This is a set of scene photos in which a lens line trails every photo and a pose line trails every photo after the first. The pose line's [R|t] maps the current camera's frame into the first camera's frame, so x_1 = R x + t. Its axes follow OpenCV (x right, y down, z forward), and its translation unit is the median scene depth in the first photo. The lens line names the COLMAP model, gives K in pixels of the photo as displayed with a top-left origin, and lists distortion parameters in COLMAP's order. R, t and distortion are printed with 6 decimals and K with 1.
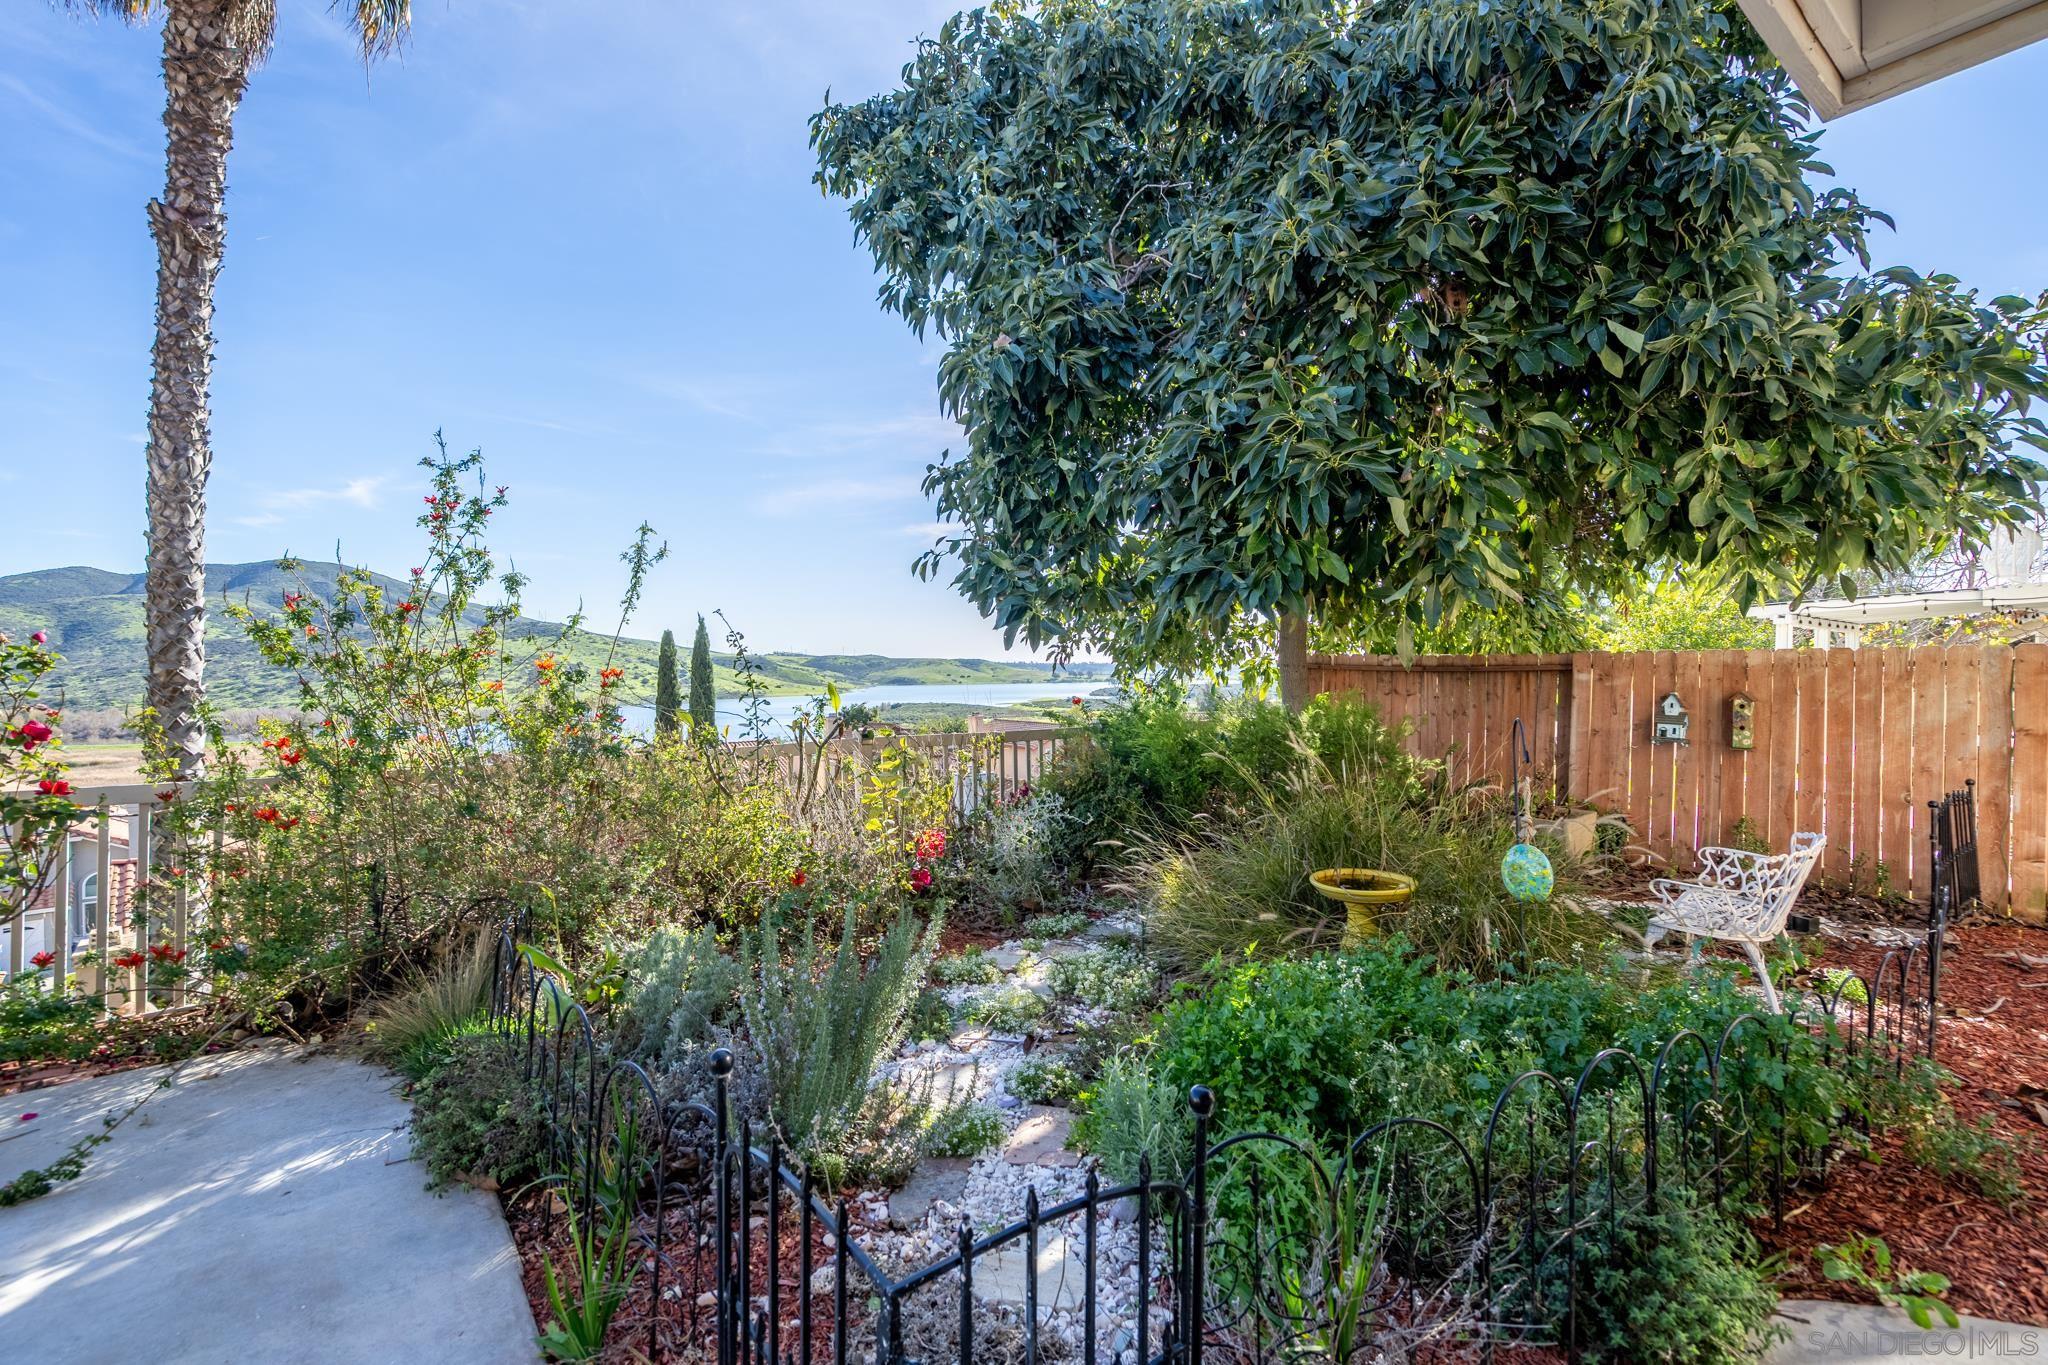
lens RADIAL K [[930.5, 0, 1013.5], [0, 930.5, 686.8], [0, 0, 1]] dist [-0.008514, 0.006623]
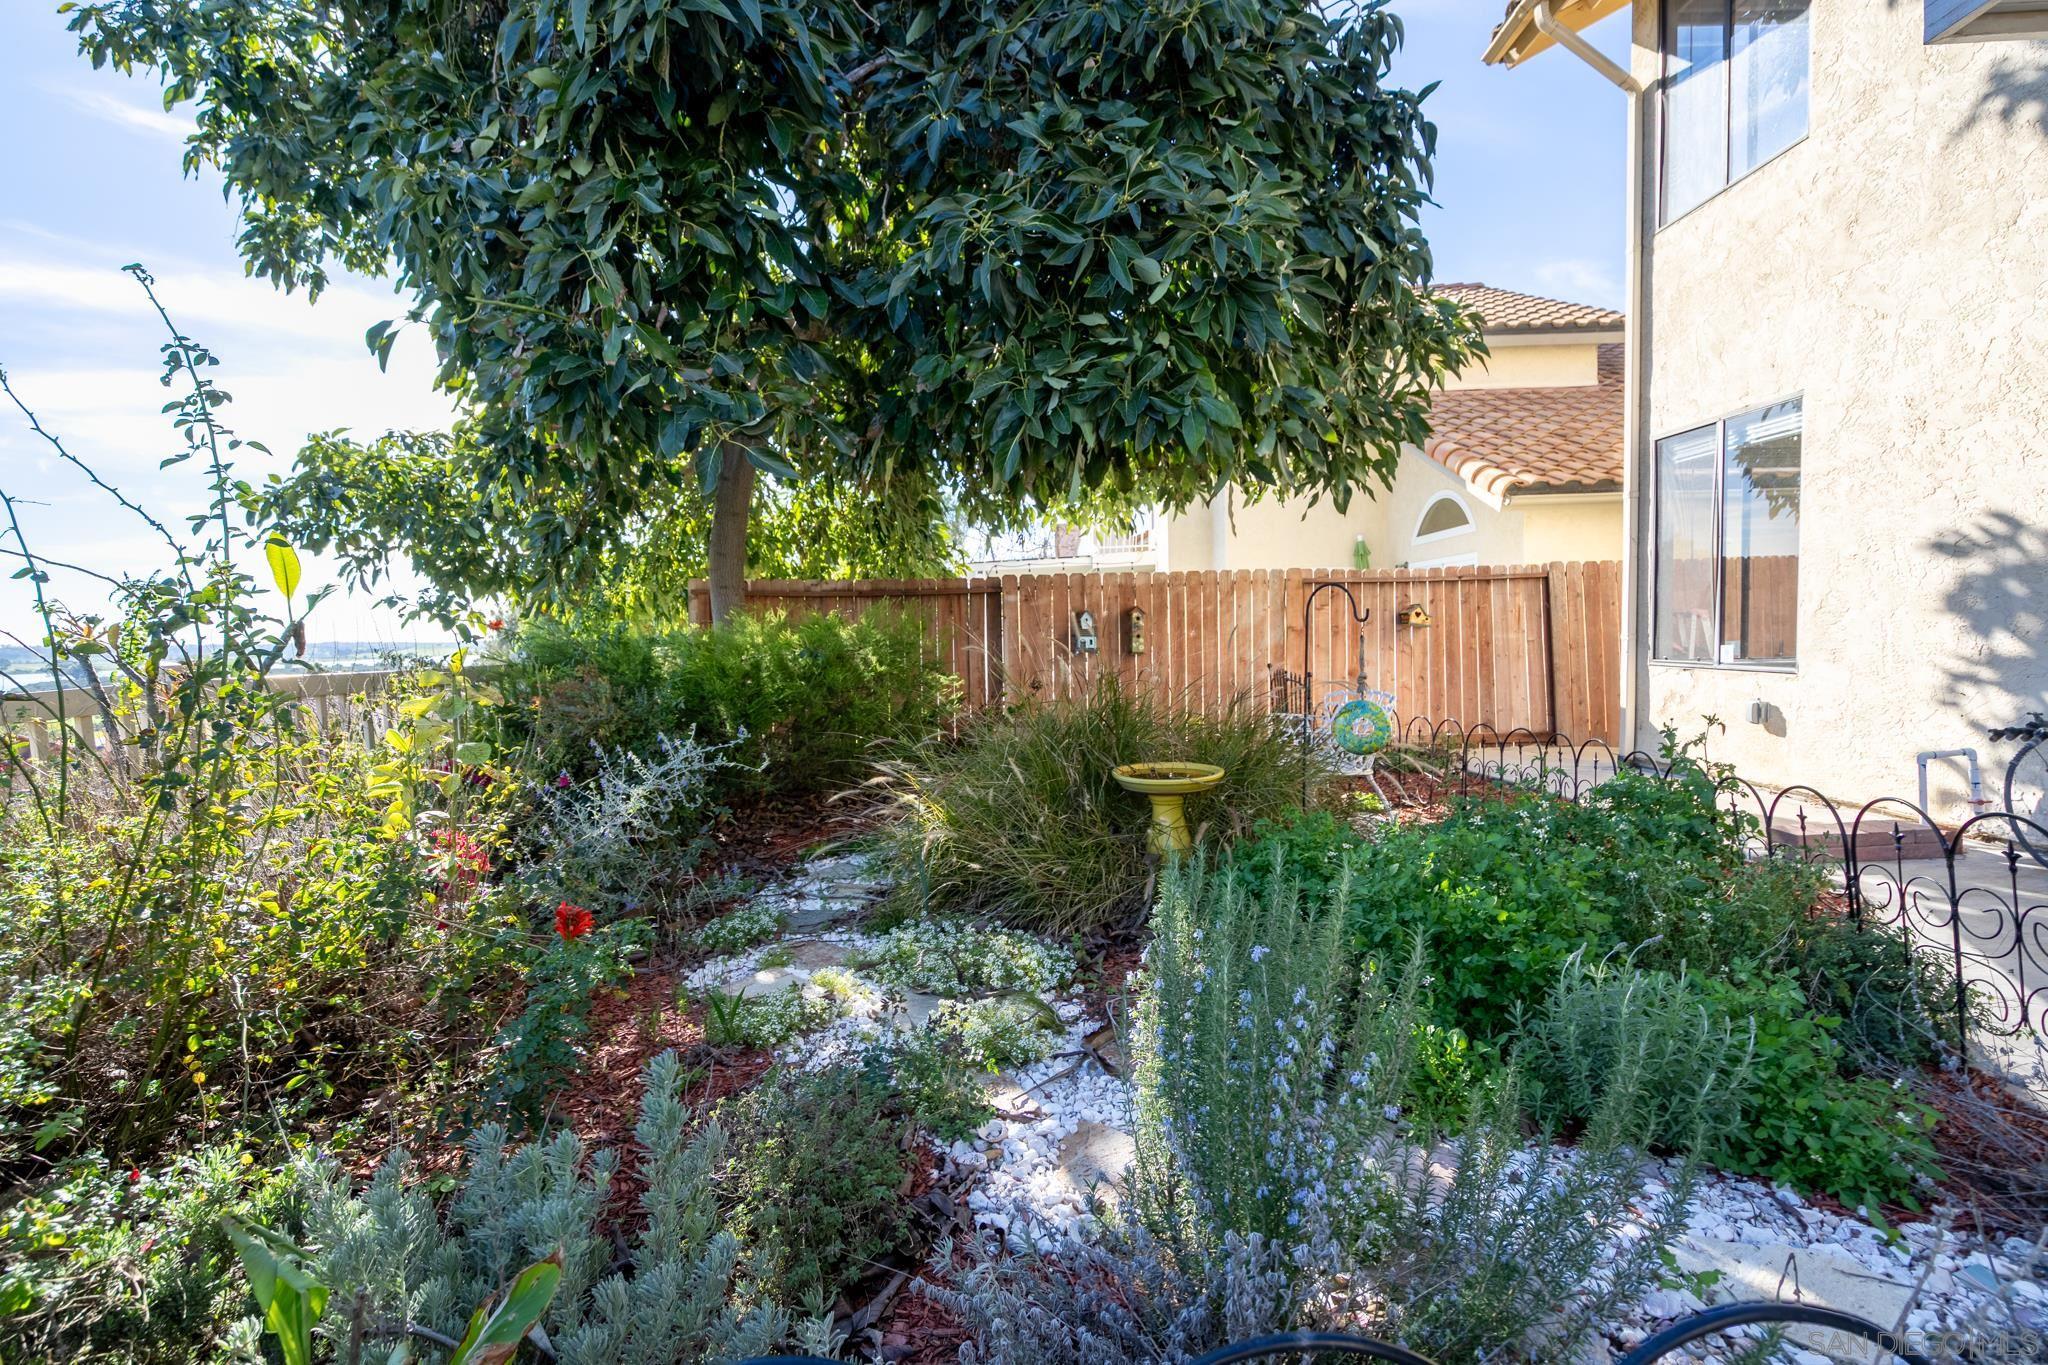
lens RADIAL K [[930.5, 0, 1064.2], [0, 930.5, 670.2], [0, 0, 1]] dist [-0.008514, 0.006623]
pose [[0.589399, -0.040962, 0.806803, -0.200364], [0.032103, 0.999112, 0.027272, 0.037683], [-0.807204, 0.009827, 0.590191, 0.245661]]
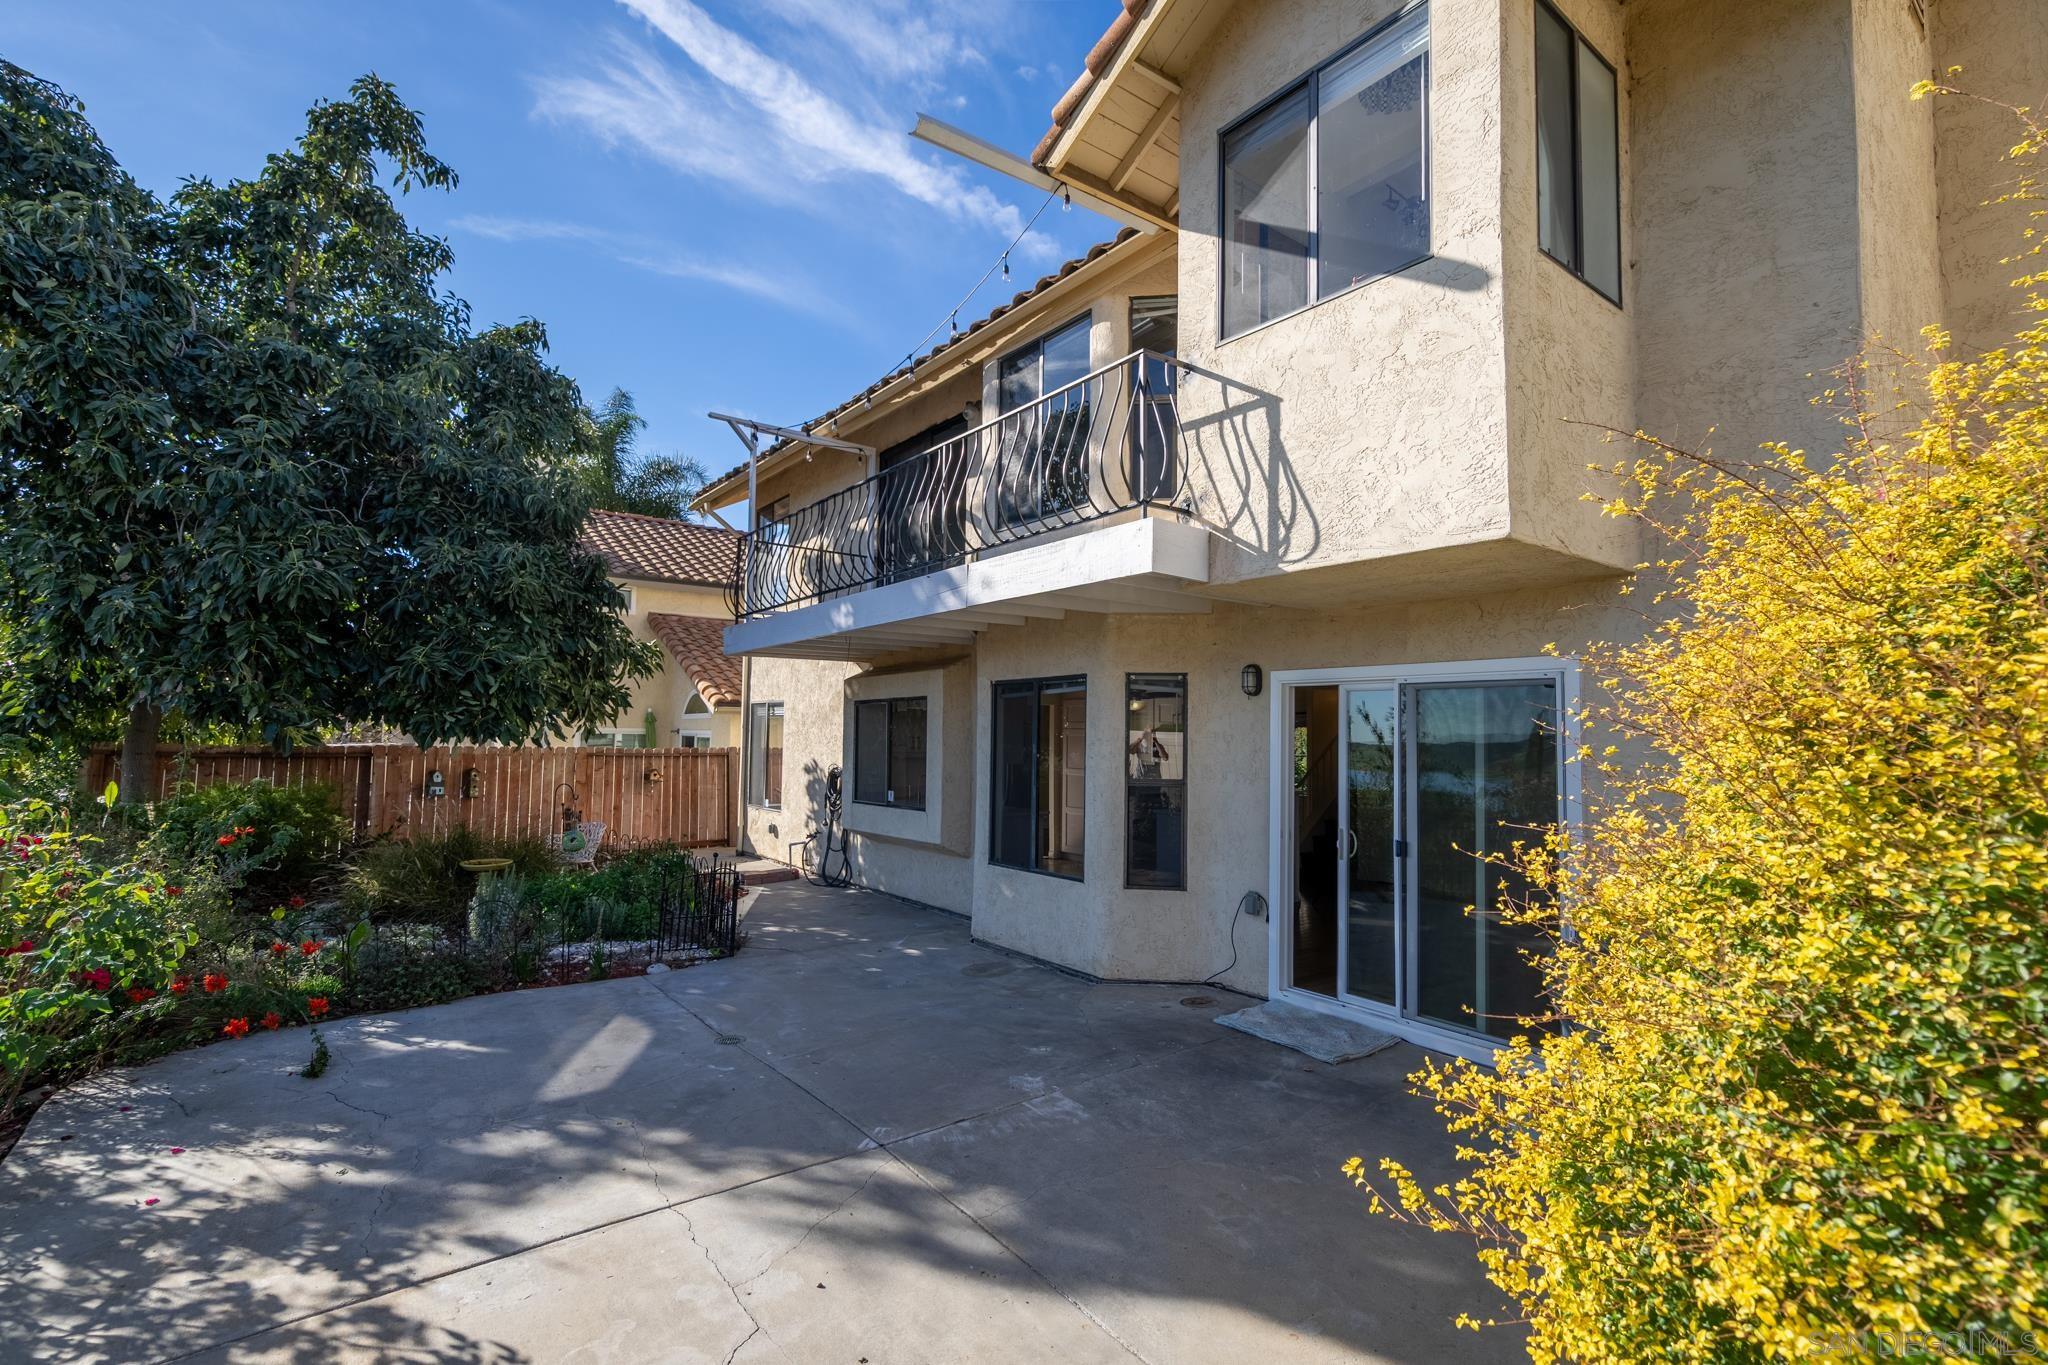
lens RADIAL K [[930.5, 0, 1000.8], [0, 930.5, 673.0], [0, 0, 1]] dist [-0.008514, 0.006623]
pose [[0.033526, 0.074931, 0.996625, -0.843304], [0.004633, 0.997163, -0.075127, -0.031123], [-0.999427, 0.007136, 0.033084, -0.140951]]
